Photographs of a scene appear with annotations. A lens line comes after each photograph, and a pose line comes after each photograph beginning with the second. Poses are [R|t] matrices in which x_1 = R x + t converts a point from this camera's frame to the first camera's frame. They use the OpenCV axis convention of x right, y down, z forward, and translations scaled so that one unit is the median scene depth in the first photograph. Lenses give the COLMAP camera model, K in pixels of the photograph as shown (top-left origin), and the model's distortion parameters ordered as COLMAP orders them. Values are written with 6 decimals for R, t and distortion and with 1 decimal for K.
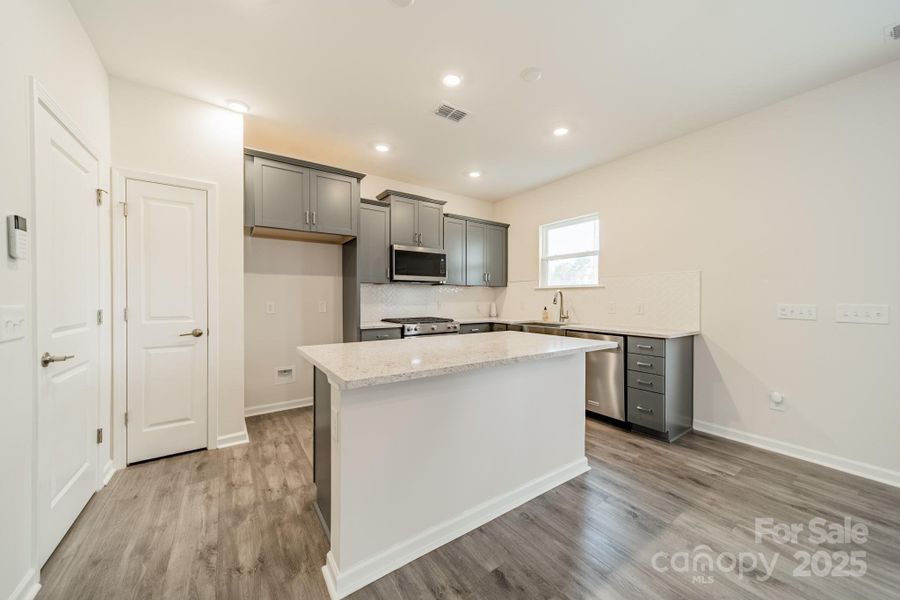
lens RADIAL K [[323.0, 0, 453.0], [0, 323.0, 301.8], [0, 0, 1]] dist [0.007020, 0.000142]
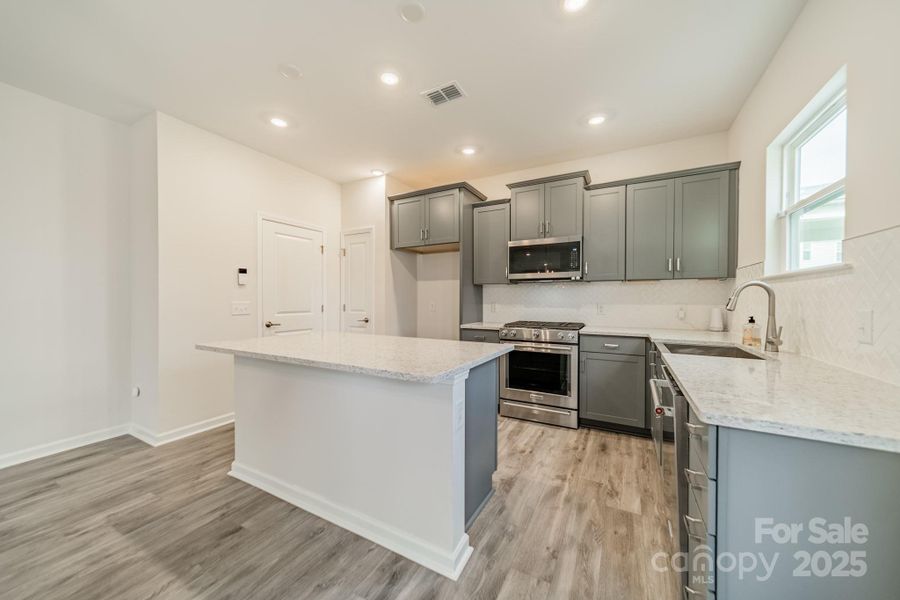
lens RADIAL K [[323.0, 0, 450.4], [0, 323.0, 302.2], [0, 0, 1]] dist [0.007020, 0.000142]
pose [[0.450368, 0.008457, -0.892803, 0.545575], [-0.009919, 0.999941, 0.004468, -0.004114], [0.892788, 0.006844, 0.450425, 0.406463]]
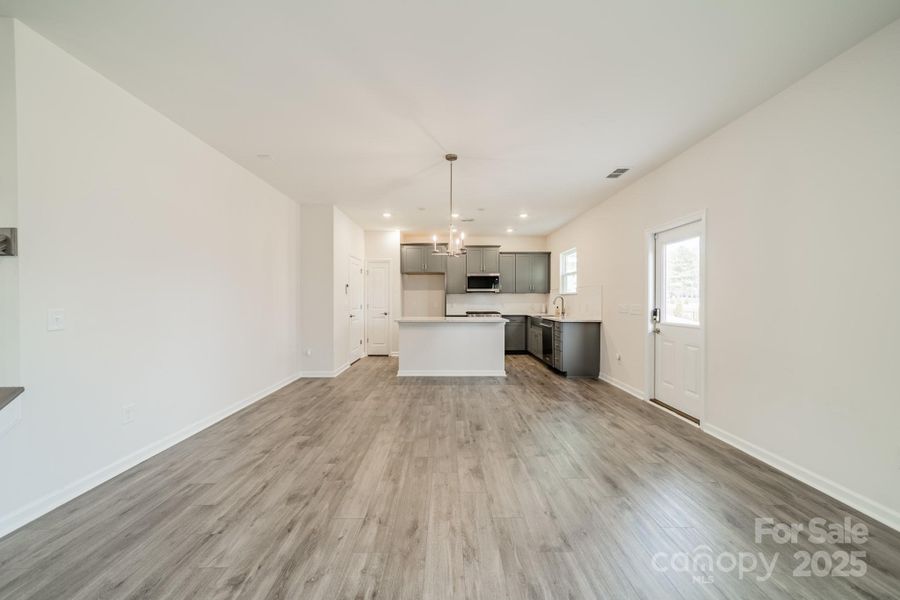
lens RADIAL K [[323.0, 0, 450.8], [0, 323.0, 302.2], [0, 0, 1]] dist [0.007020, 0.000142]
pose [[0.828261, 0.003562, -0.560331, 0.781497], [-0.004810, 0.999988, -0.000753, -0.000993], [0.560322, 0.003319, 0.828268, -0.628941]]
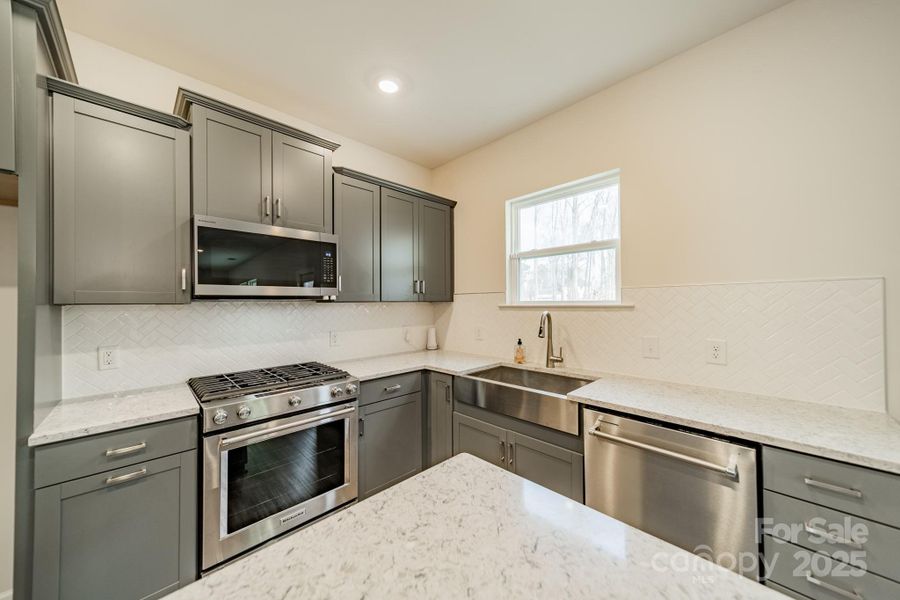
lens RADIAL K [[323.0, 0, 454.6], [0, 323.0, 299.9], [0, 0, 1]] dist [0.007020, 0.000142]
pose [[0.985485, -0.007011, 0.169618, 0.080845], [0.010684, 0.999728, -0.020749, -0.046236], [-0.169427, 0.022260, 0.985291, 0.483725]]
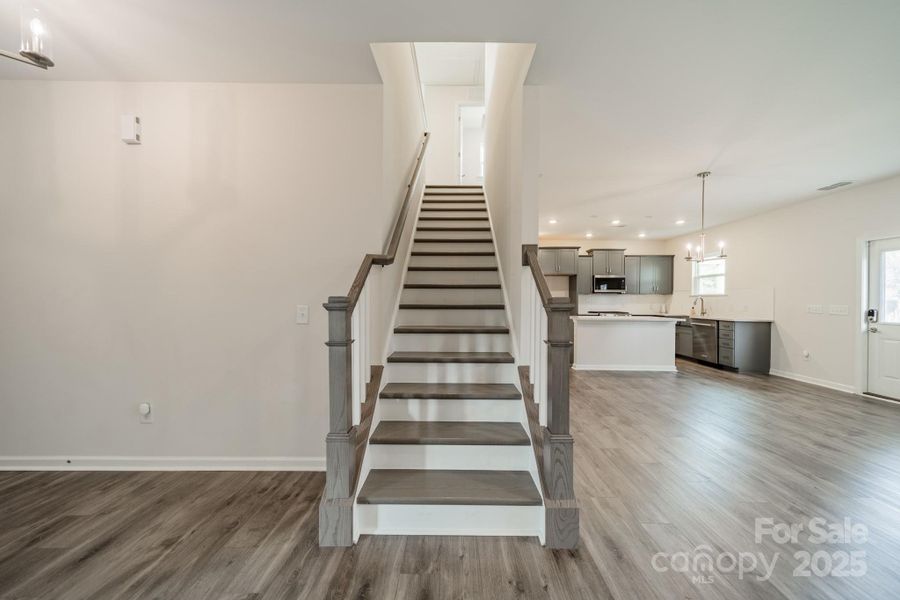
lens RADIAL K [[323.0, 0, 450.0], [0, 323.0, 301.9], [0, 0, 1]] dist [0.007020, 0.000142]
pose [[0.814522, 0.008646, -0.580068, 0.249075], [-0.011333, 0.999935, -0.001009, 0.005579], [0.580022, 0.007395, 0.814568, -1.149775]]
